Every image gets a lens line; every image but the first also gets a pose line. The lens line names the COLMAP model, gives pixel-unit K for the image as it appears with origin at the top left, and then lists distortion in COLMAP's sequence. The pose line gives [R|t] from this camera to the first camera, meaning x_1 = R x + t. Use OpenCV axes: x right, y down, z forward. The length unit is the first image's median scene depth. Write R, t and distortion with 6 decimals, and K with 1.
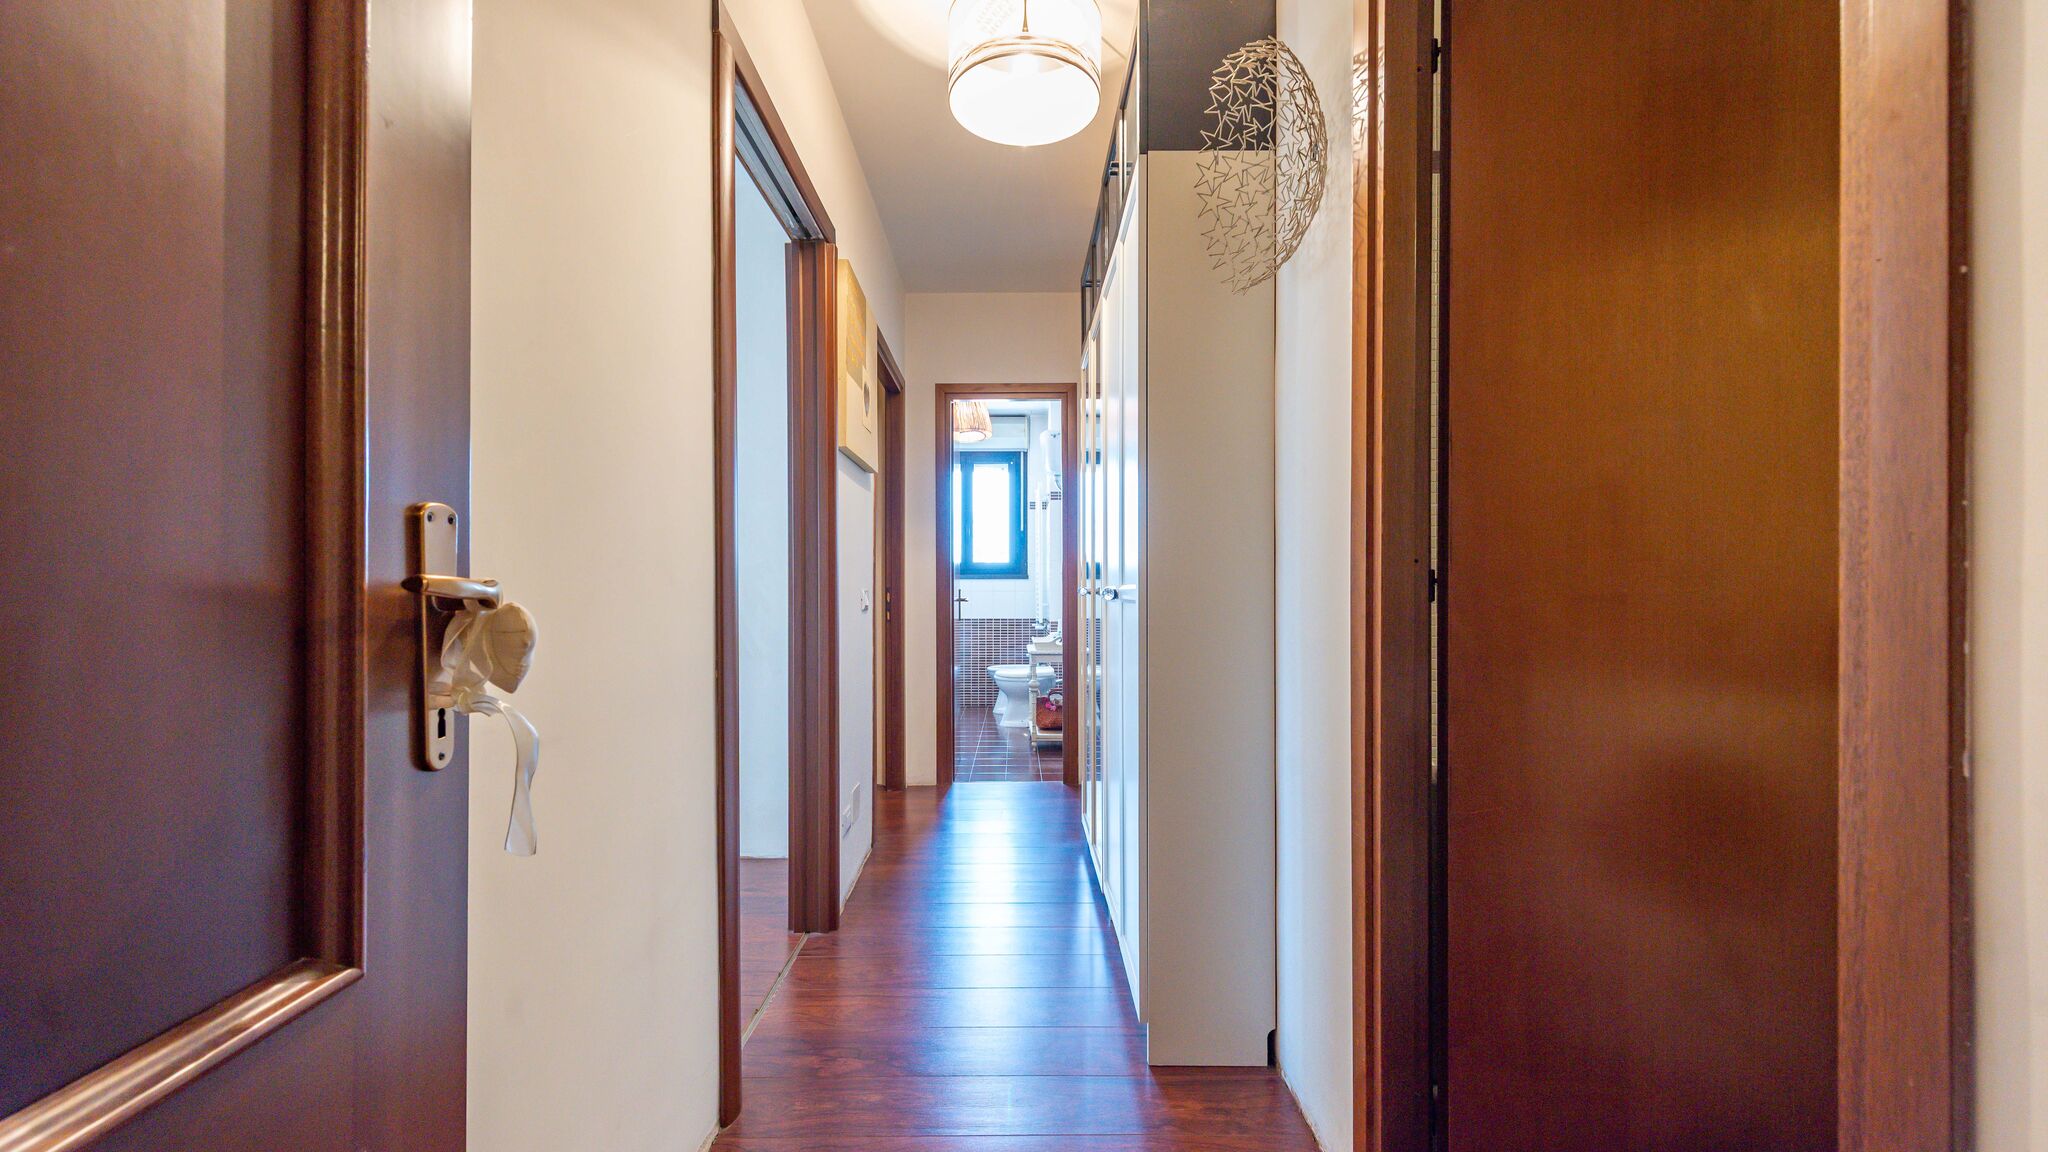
lens RADIAL K [[796.3, 0, 1022.4], [0, 796.3, 580.7], [0, 0, 1]] dist [0.010893, -0.002525]
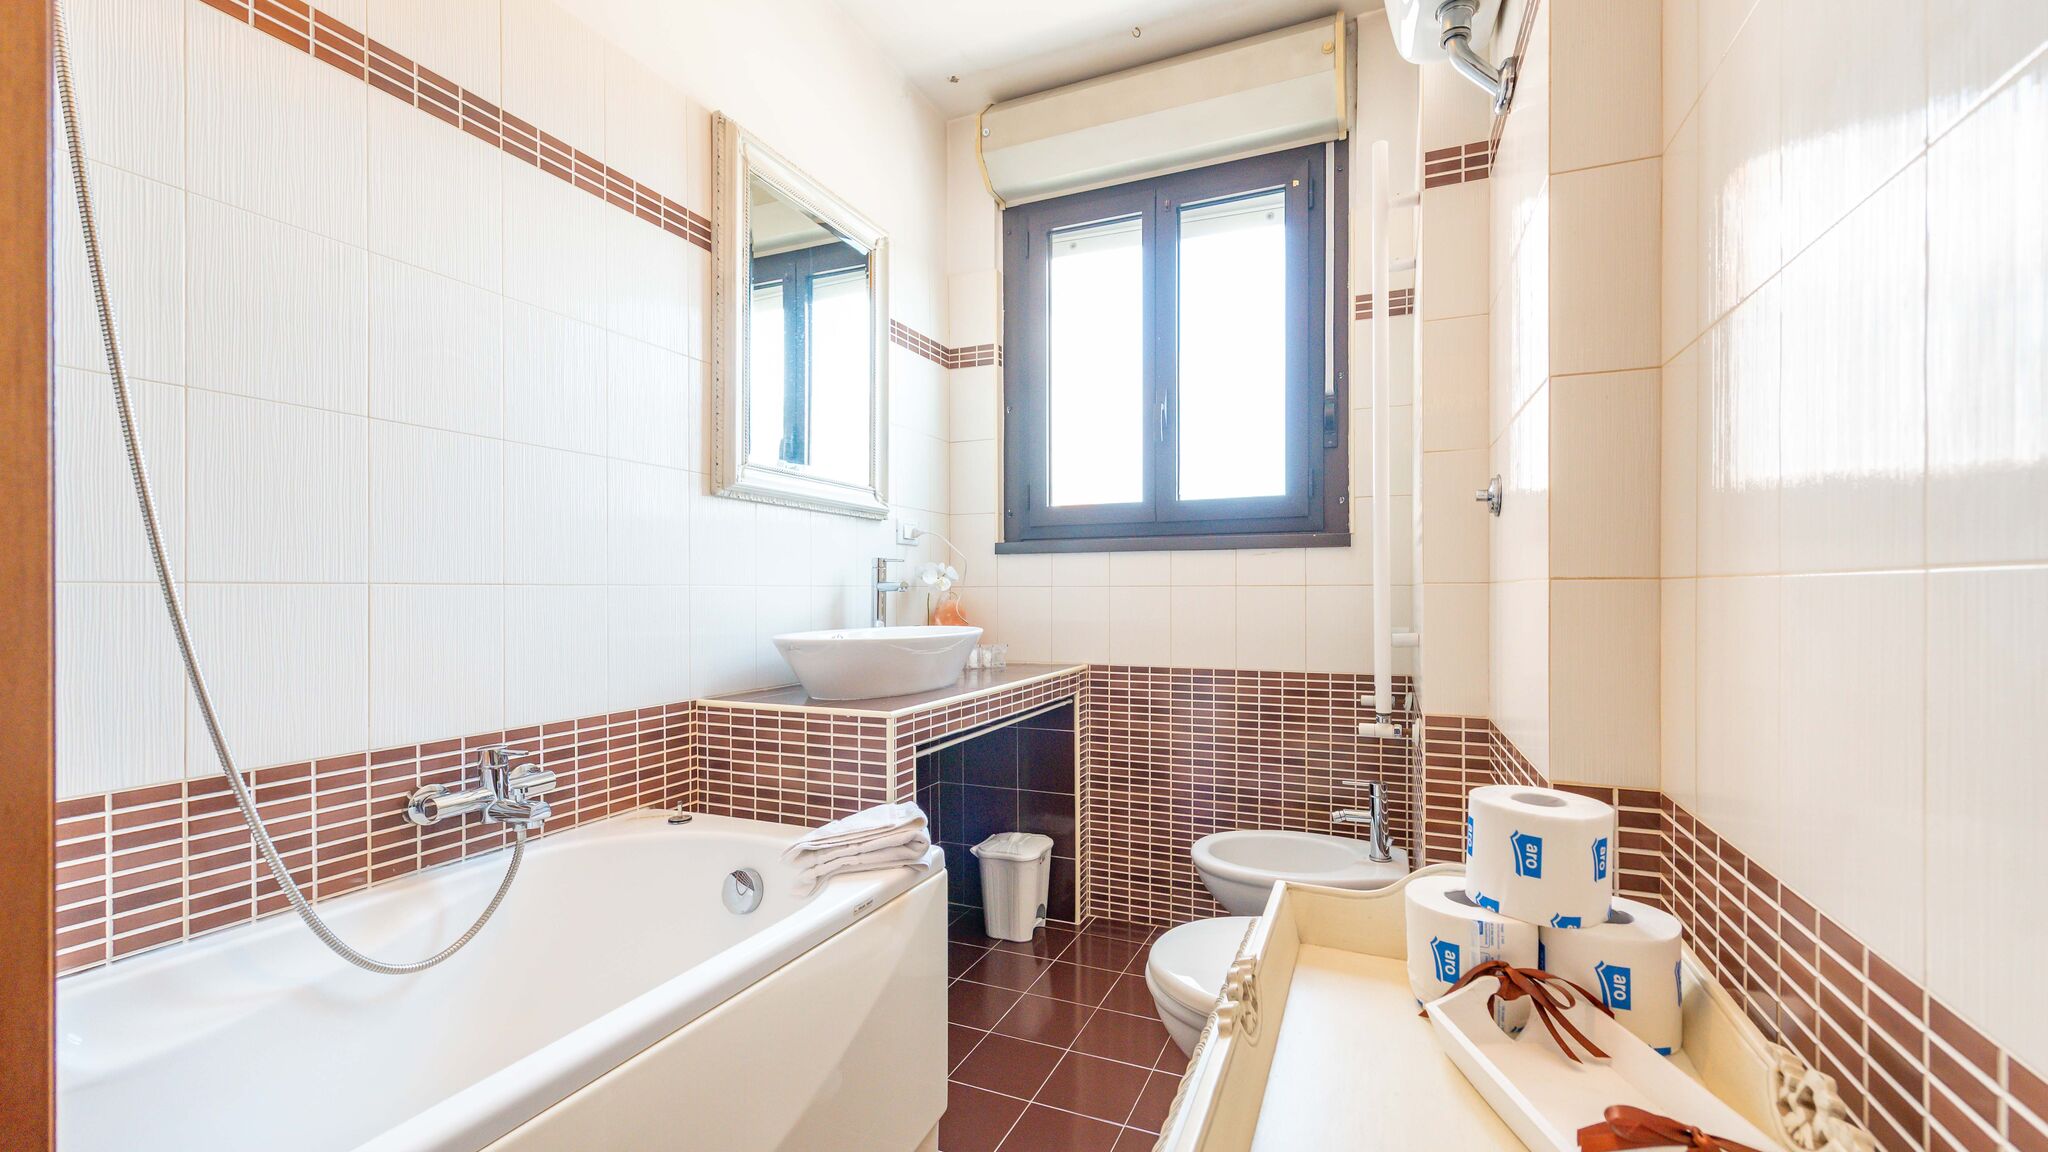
lens RADIAL K [[796.3, 0, 1036.3], [0, 796.3, 582.0], [0, 0, 1]] dist [0.010893, -0.002525]
pose [[0.912074, -0.003730, -0.410008, 0.023019], [0.005018, 0.999985, 0.002066, 0.010963], [0.409995, -0.003942, 0.912079, 0.665214]]
